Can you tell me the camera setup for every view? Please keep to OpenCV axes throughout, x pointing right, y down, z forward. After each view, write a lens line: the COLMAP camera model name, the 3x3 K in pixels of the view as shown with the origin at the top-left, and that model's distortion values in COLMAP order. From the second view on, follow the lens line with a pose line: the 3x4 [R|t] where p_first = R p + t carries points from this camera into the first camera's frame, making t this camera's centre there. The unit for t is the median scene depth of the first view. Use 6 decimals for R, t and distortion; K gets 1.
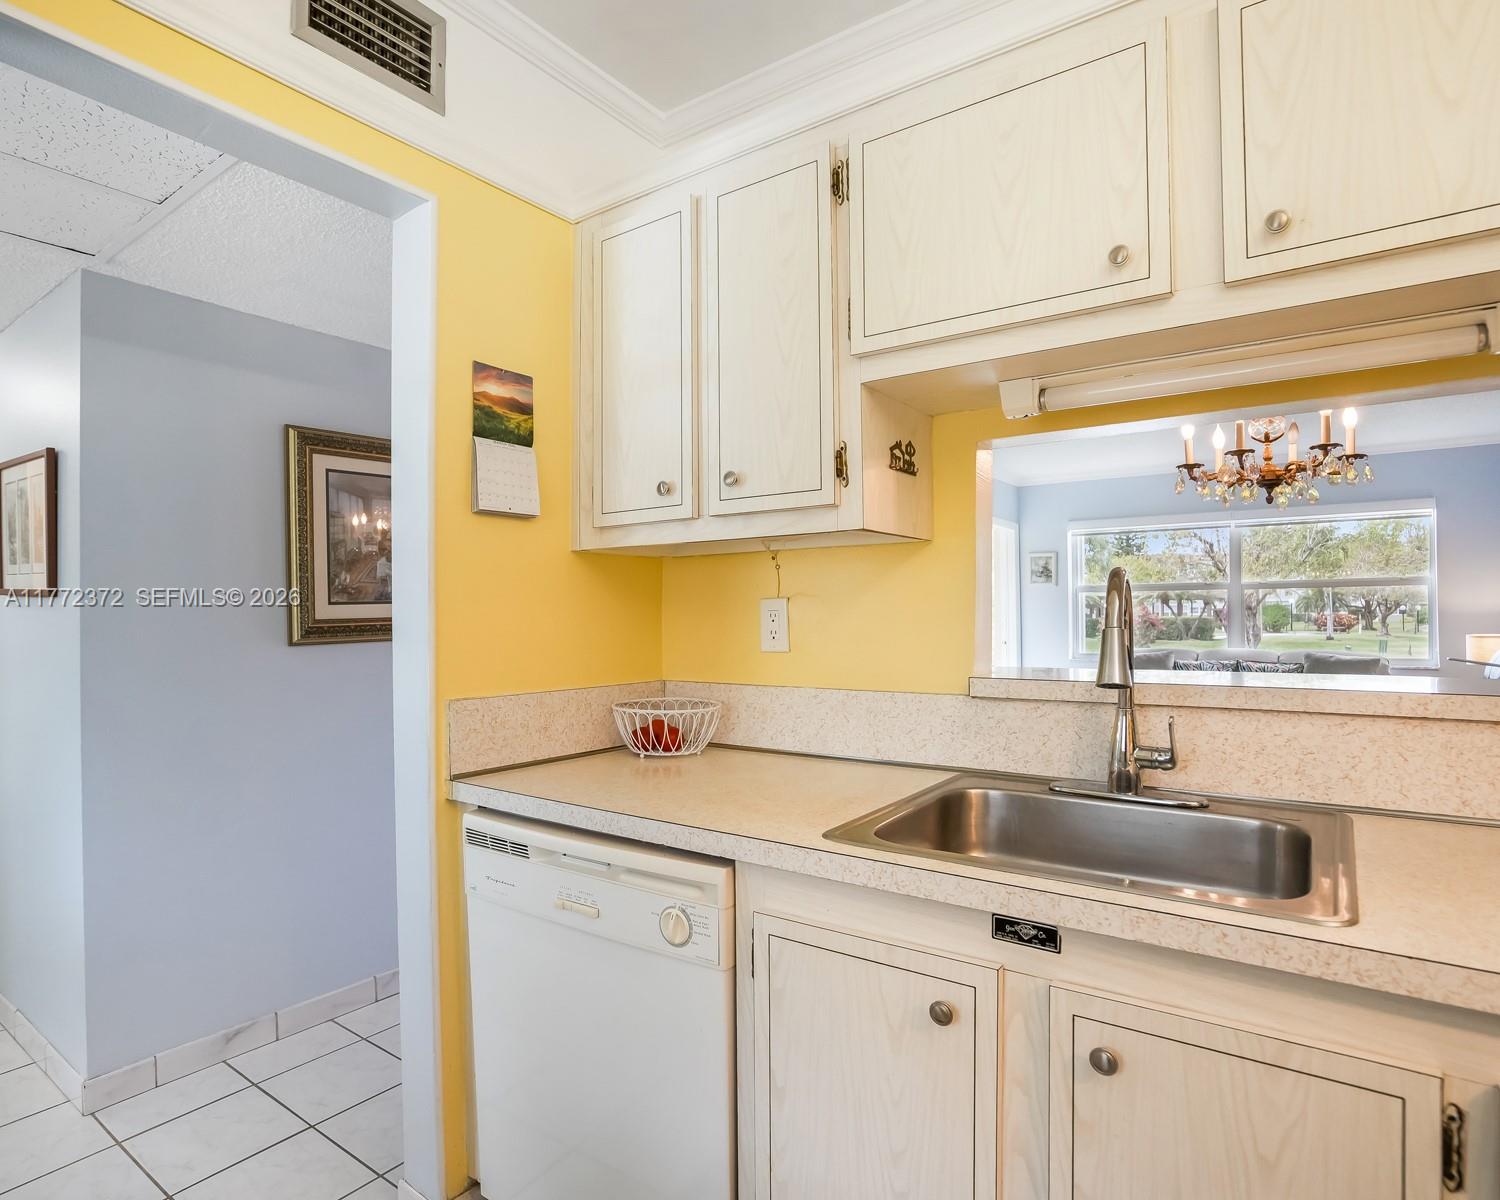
lens RADIAL K [[840.7, 0, 750.0], [0, 840.7, 600.0], [0, 0, 1]] dist [-0.071553, 0.034019]
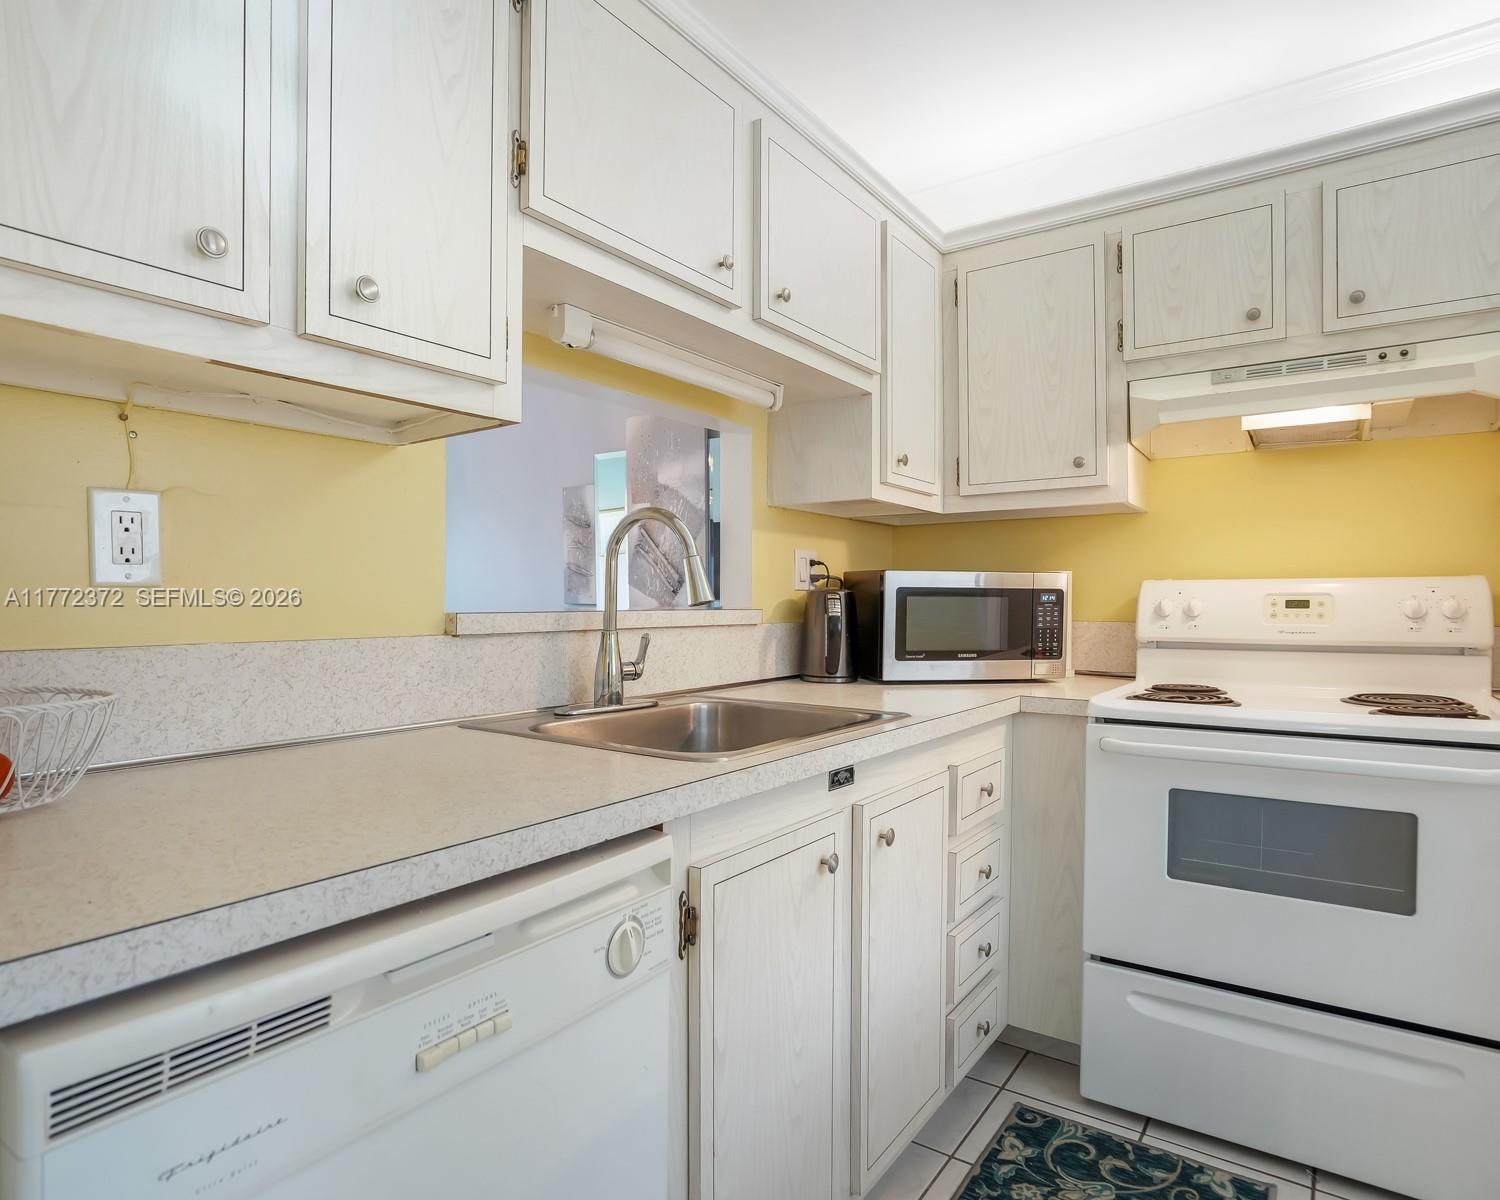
lens RADIAL K [[860.5, 0, 744.2], [0, 860.5, 622.2], [0, 0, 1]] dist [-0.075827, 0.046915]
pose [[-0.002100, -0.016238, 0.999866, -0.130442], [-0.016673, 0.999730, 0.016201, 0.017435], [-0.999859, -0.016637, -0.002370, 0.148212]]
